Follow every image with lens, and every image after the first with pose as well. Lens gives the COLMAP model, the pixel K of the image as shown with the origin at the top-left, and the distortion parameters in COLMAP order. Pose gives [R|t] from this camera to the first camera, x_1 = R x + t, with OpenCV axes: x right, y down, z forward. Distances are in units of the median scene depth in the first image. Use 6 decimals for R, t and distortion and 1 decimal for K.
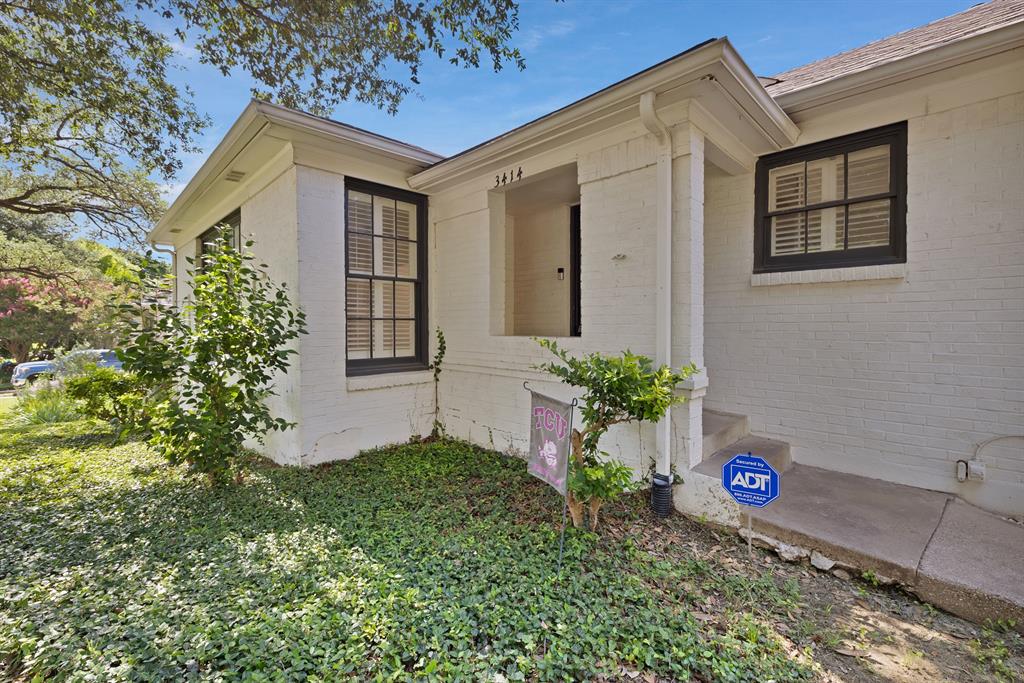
lens RADIAL K [[442.9, 0, 514.7], [0, 442.9, 325.8], [0, 0, 1]] dist [-0.000372, -0.000131]
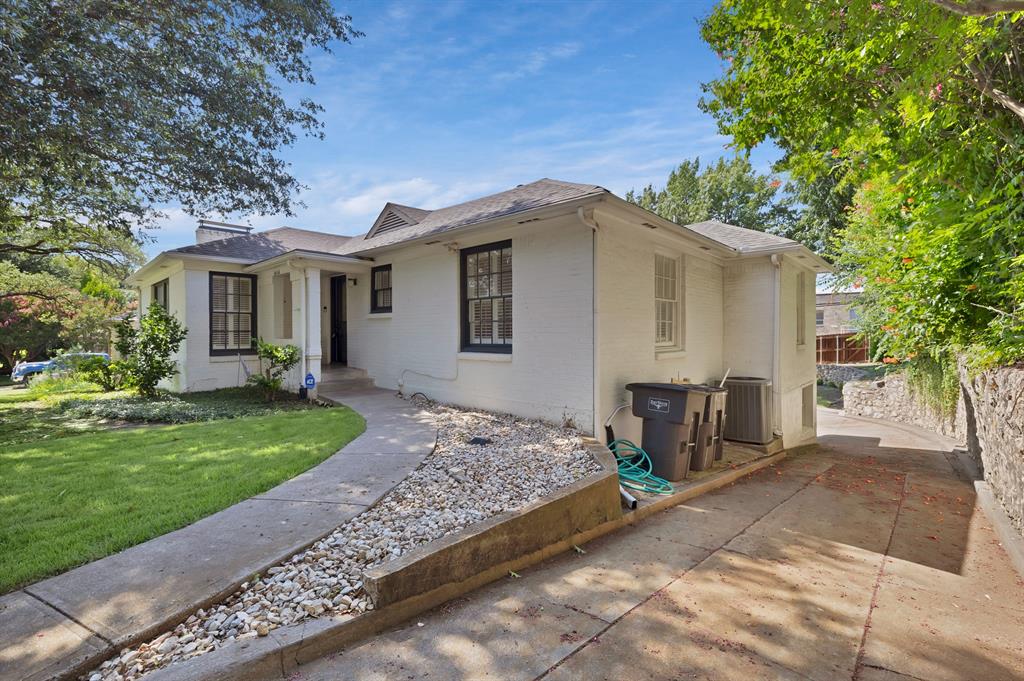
lens RADIAL K [[442.9, 0, 514.2], [0, 442.9, 333.2], [0, 0, 1]] dist [-0.000372, -0.000131]
pose [[0.999519, 0.000431, 0.031005, 1.004520], [-0.000426, 1.000000, -0.000149, -0.005847], [-0.031005, 0.000136, 0.999519, -1.207594]]
